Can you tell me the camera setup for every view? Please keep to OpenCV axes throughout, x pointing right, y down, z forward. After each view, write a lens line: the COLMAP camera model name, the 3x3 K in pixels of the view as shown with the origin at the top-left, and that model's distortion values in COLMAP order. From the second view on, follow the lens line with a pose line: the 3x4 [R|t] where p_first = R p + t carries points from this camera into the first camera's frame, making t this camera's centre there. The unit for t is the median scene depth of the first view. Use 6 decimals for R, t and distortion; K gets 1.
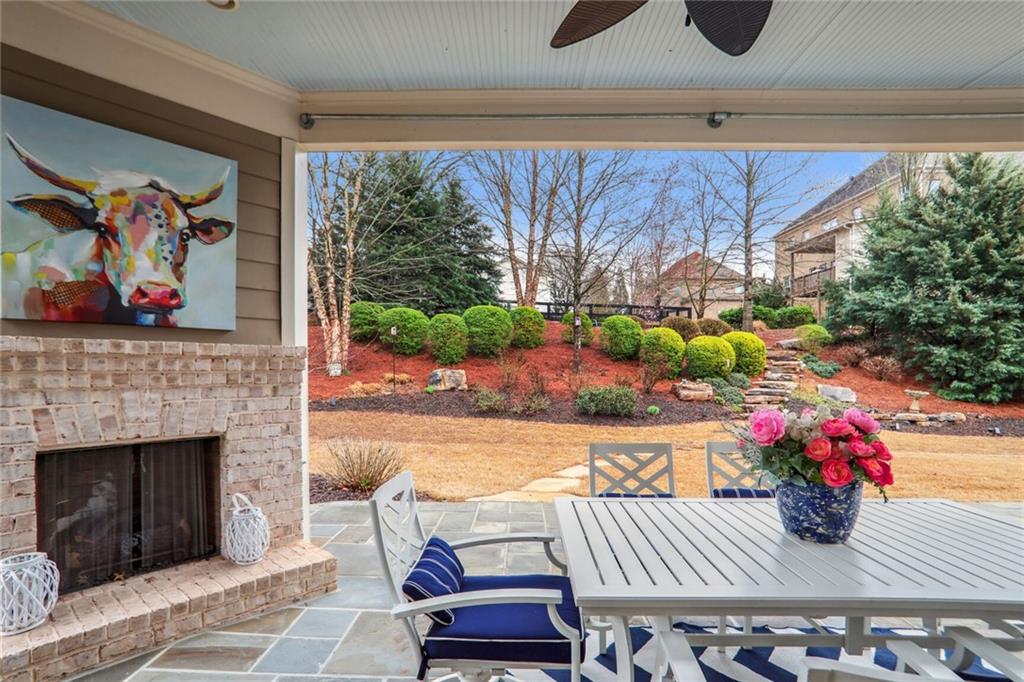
lens RADIAL K [[499.5, 0, 498.8], [0, 499.5, 367.7], [0, 0, 1]] dist [-0.034259, 0.011137]
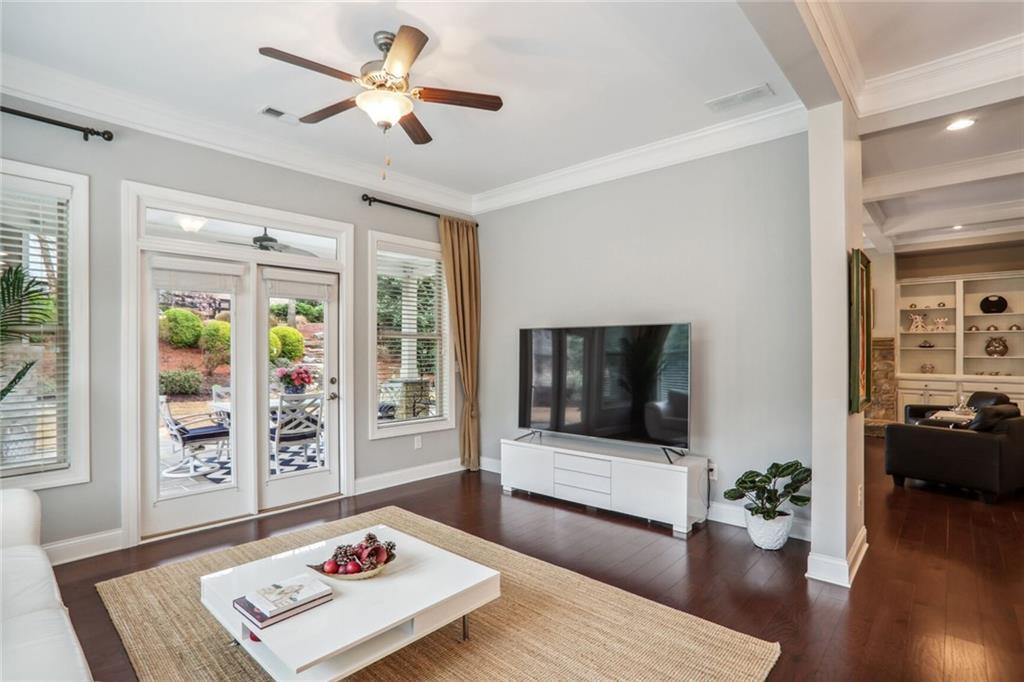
lens RADIAL K [[499.5, 0, 510.4], [0, 499.5, 345.5], [0, 0, 1]] dist [-0.034259, 0.011137]
pose [[0.643619, 0.003781, 0.765337, -0.142605], [0.008037, 0.999899, -0.011698, -0.002216], [-0.765304, 0.013681, 0.643524, -0.322590]]
